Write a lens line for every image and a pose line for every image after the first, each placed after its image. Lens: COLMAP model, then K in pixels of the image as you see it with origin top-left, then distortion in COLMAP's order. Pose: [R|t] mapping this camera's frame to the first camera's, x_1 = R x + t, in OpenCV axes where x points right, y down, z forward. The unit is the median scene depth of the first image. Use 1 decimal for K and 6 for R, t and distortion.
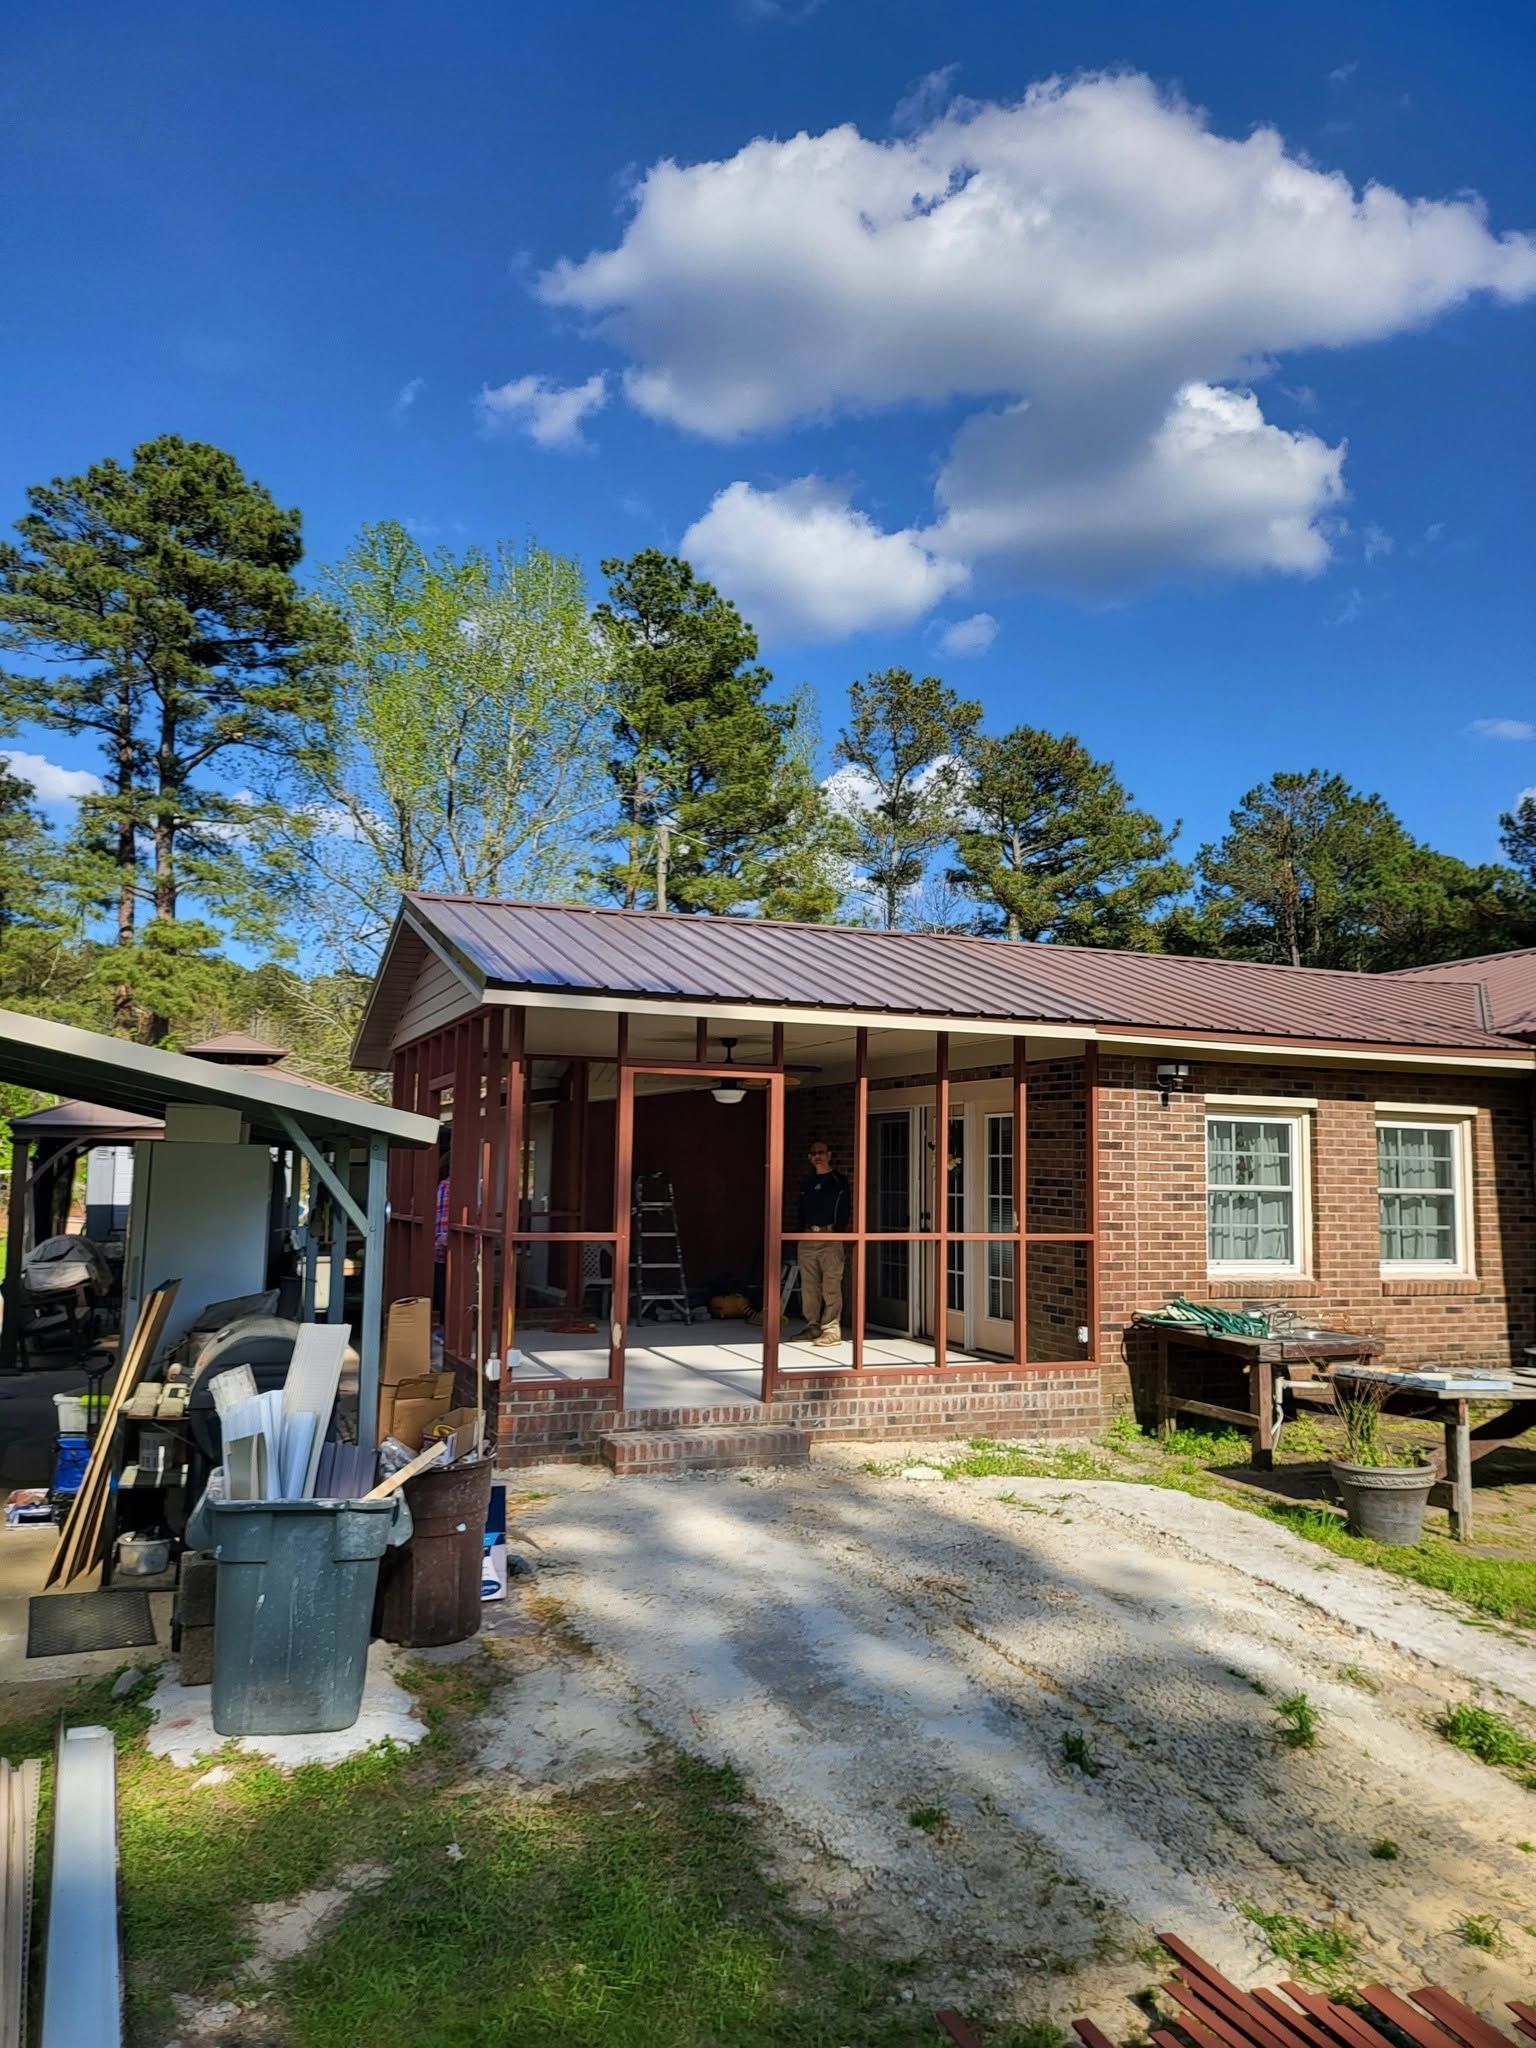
lens RADIAL K [[1440.6, 0, 738.1], [0, 1440.6, 1040.9], [0, 0, 1]] dist [0.041379, 0.000177]
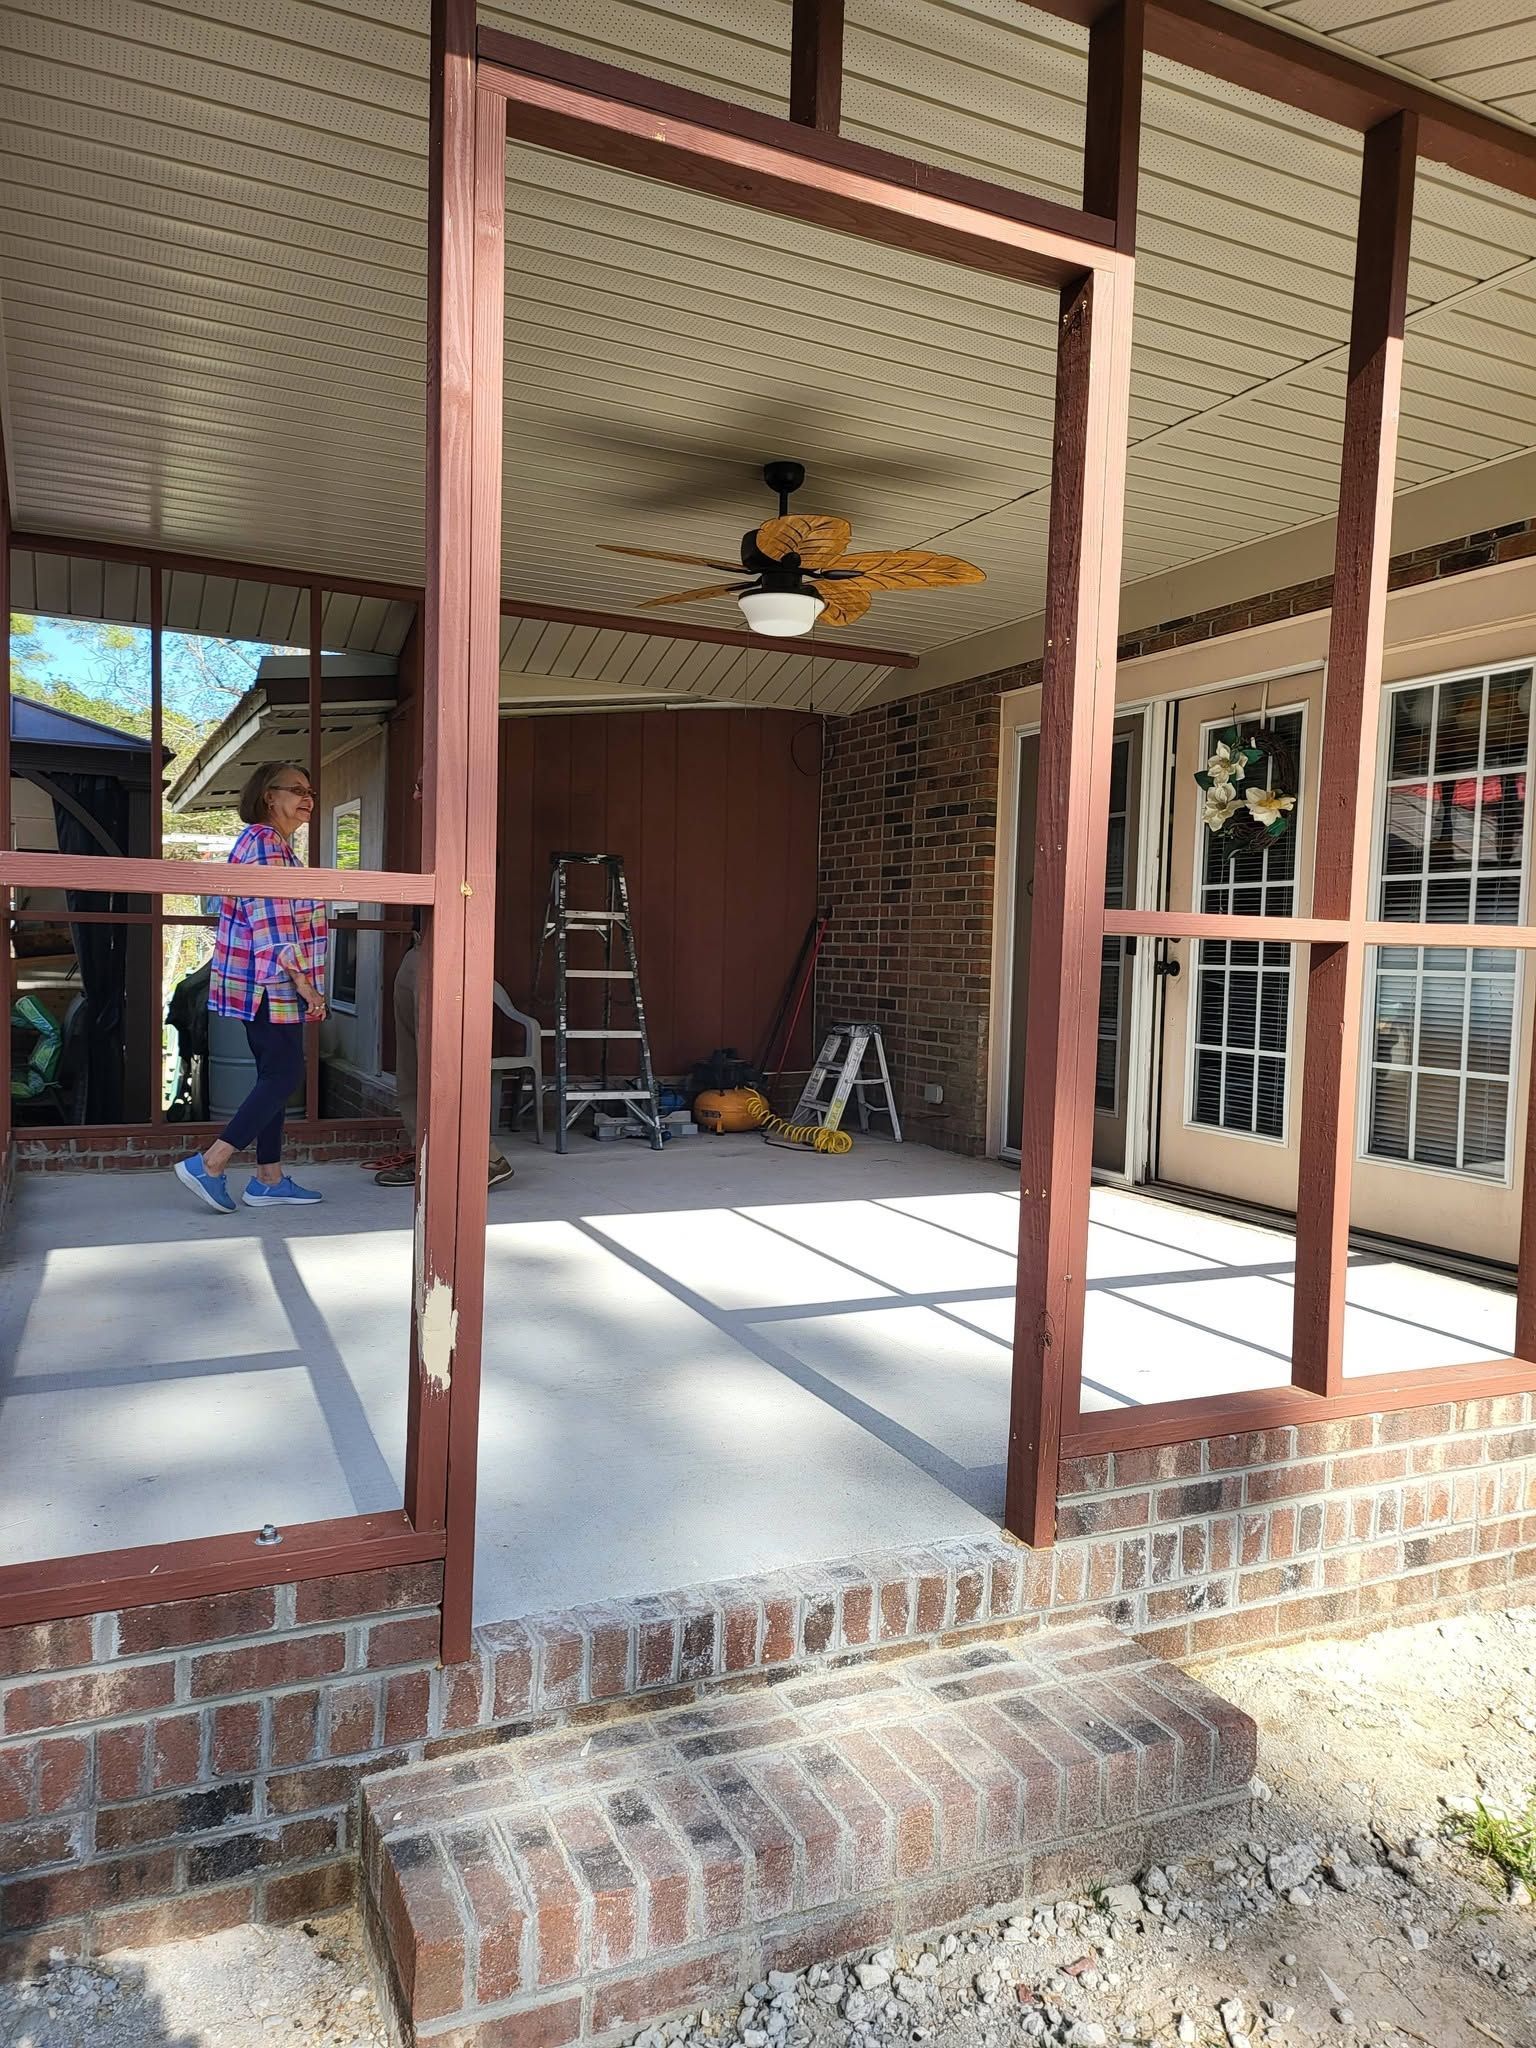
lens RADIAL K [[1425.9, 0, 774.8], [0, 1425.9, 1037.4], [0, 0, 1]] dist [0.072903, -0.080486]
pose [[0.997191, 0.008654, 0.074401, -0.034522], [-0.019891, 0.988233, 0.151657, 0.087502], [-0.072213, -0.152711, 0.985629, 0.549614]]
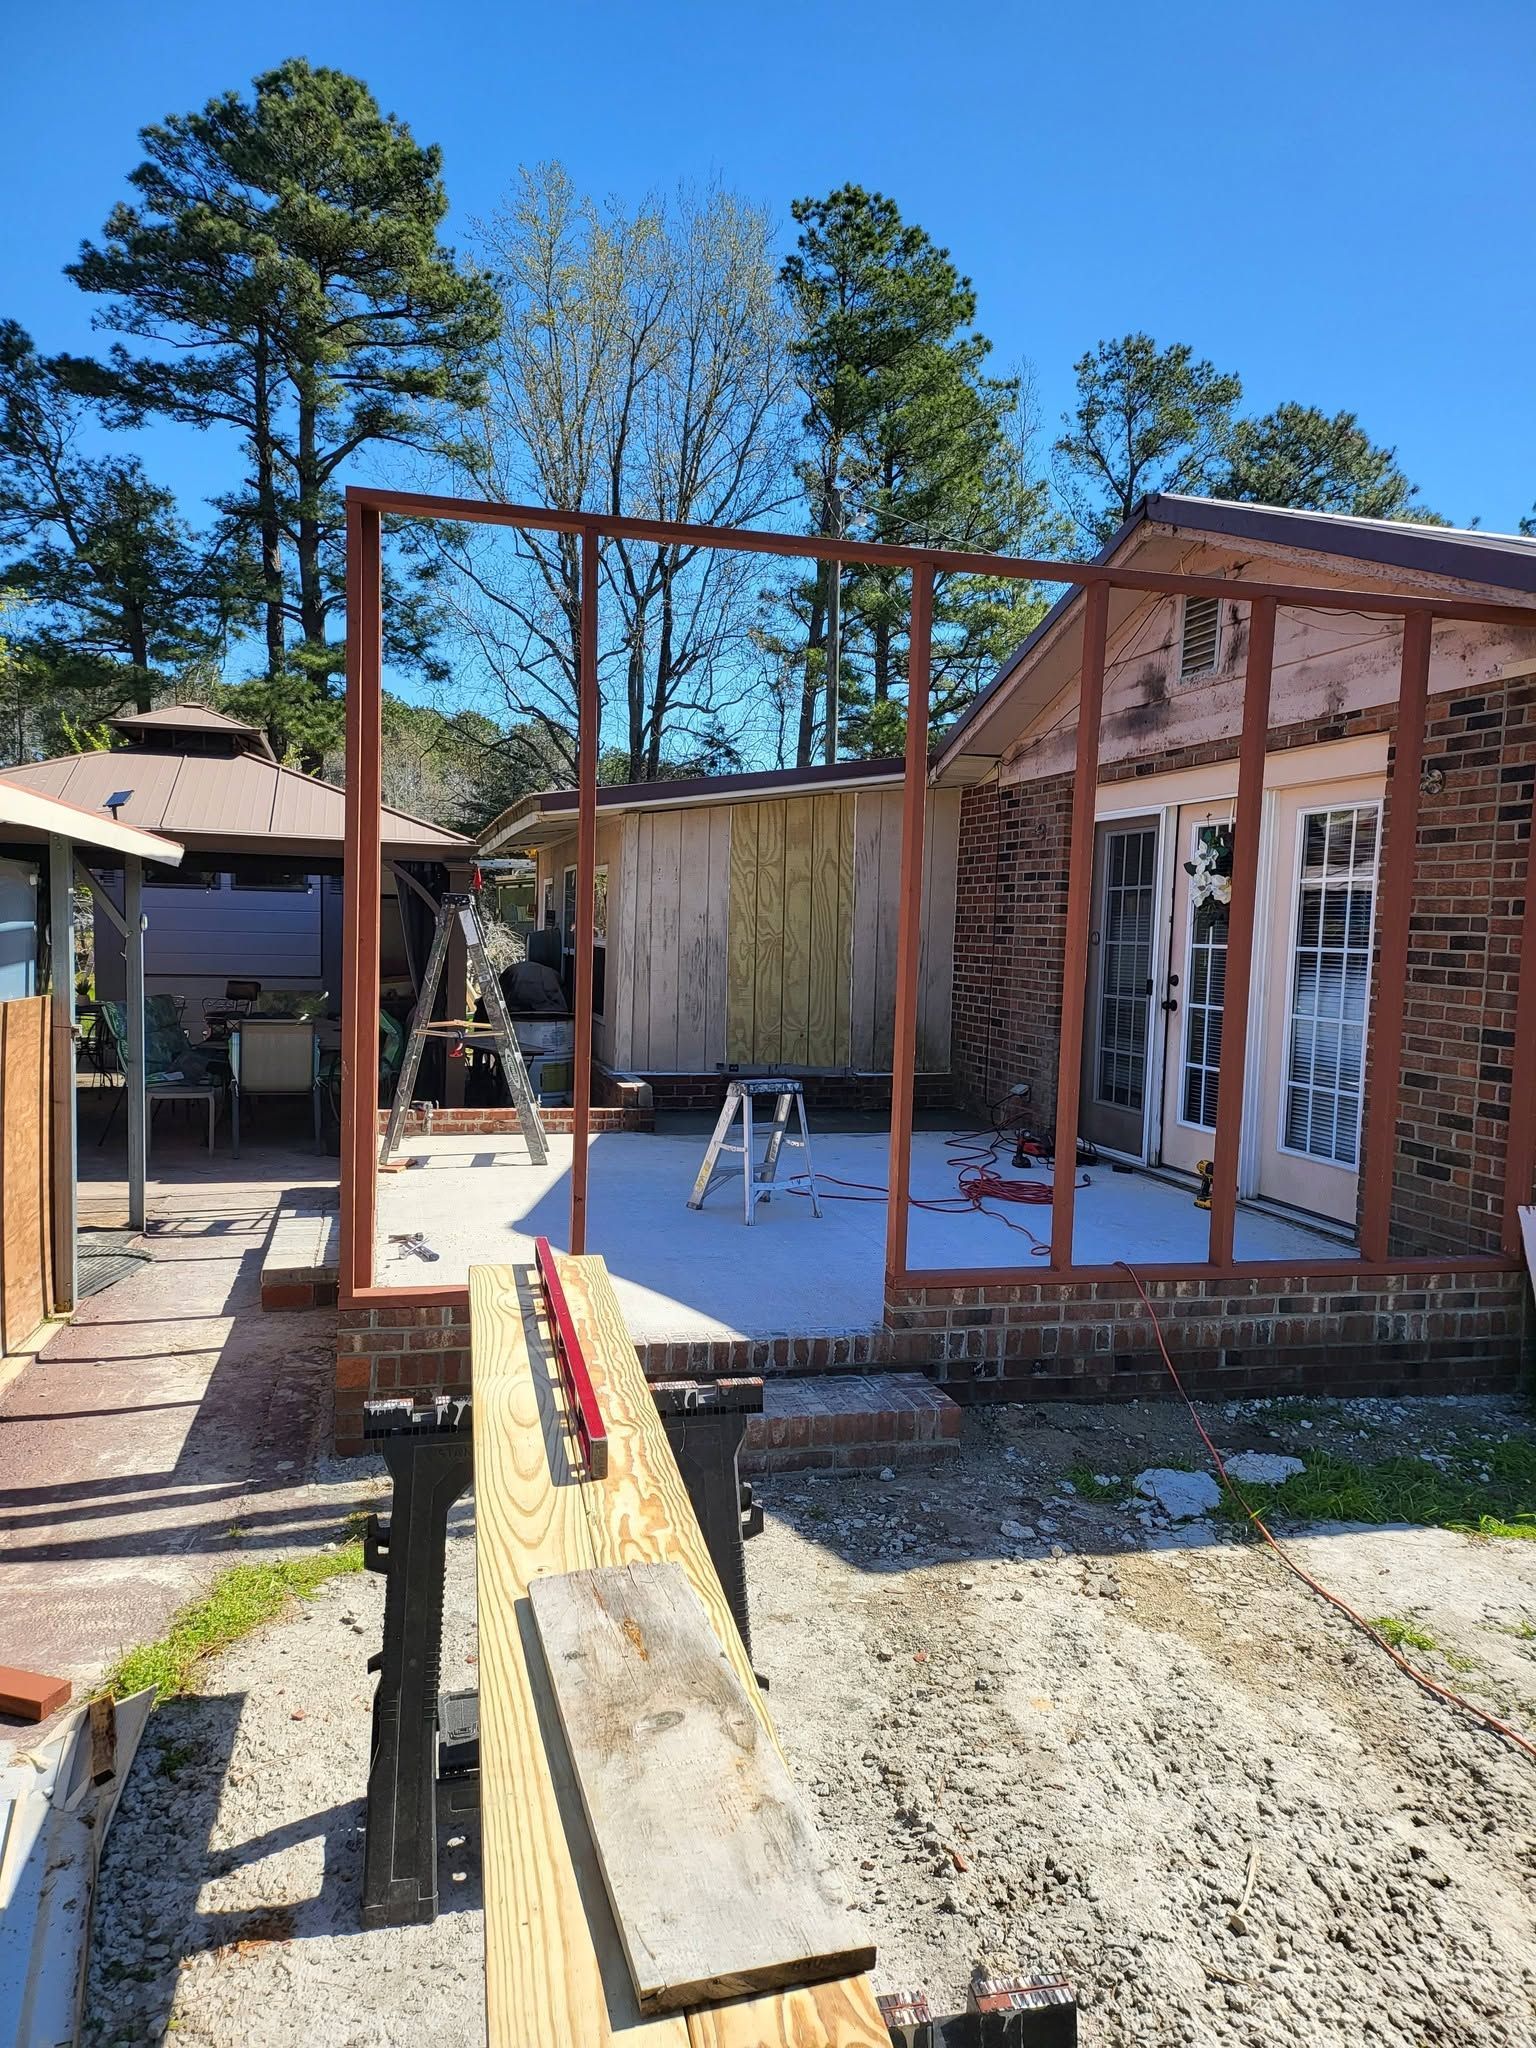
lens RADIAL K [[1425.9, 0, 774.8], [0, 1425.9, 1037.4], [0, 0, 1]] dist [0.072903, -0.080486]
pose [[0.992966, 0.023881, -0.115965, 0.028280], [-0.004433, 0.986259, 0.165146, 0.044170], [0.118315, -0.163470, 0.979428, 0.366521]]
